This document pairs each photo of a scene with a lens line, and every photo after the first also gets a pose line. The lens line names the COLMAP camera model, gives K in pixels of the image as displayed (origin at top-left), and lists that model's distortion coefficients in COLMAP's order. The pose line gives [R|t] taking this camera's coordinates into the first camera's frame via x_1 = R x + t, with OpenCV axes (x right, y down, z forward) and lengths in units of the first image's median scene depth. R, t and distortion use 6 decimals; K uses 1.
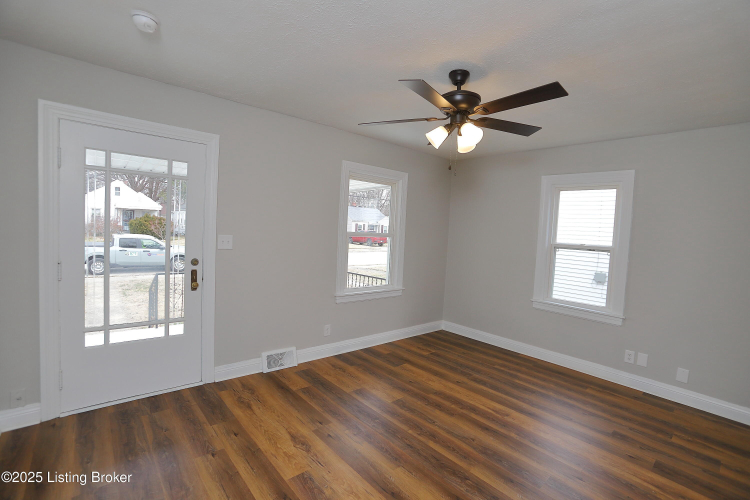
lens RADIAL K [[340.4, 0, 378.6], [0, 340.4, 248.4], [0, 0, 1]] dist [-0.059725, 0.017744]
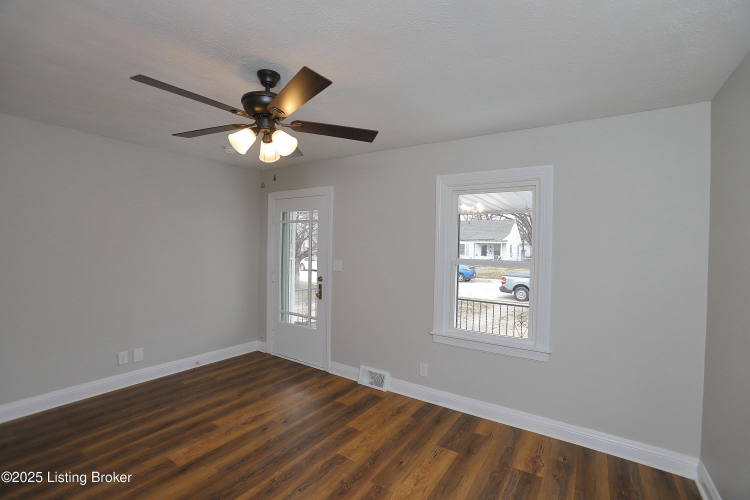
lens RADIAL K [[340.4, 0, 379.7], [0, 340.4, 251.6], [0, 0, 1]] dist [-0.059725, 0.017744]
pose [[0.270887, -0.033867, -0.962015, 0.767259], [-0.069563, 0.996079, -0.054654, -0.010915], [0.960094, 0.081726, 0.267469, 0.717933]]
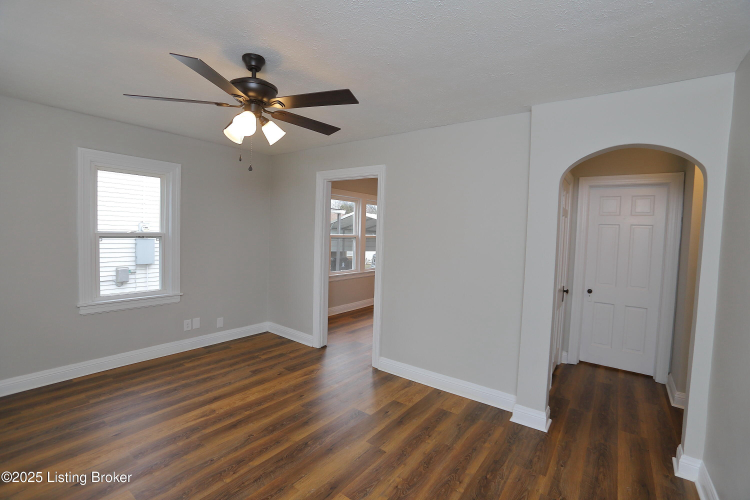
lens RADIAL K [[340.4, 0, 373.2], [0, 340.4, 245.1], [0, 0, 1]] dist [-0.059725, 0.017744]
pose [[-0.206150, -0.093277, 0.974065, -0.507005], [0.017147, 0.994949, 0.098905, -0.061072], [-0.978370, 0.037092, -0.203509, 0.587832]]
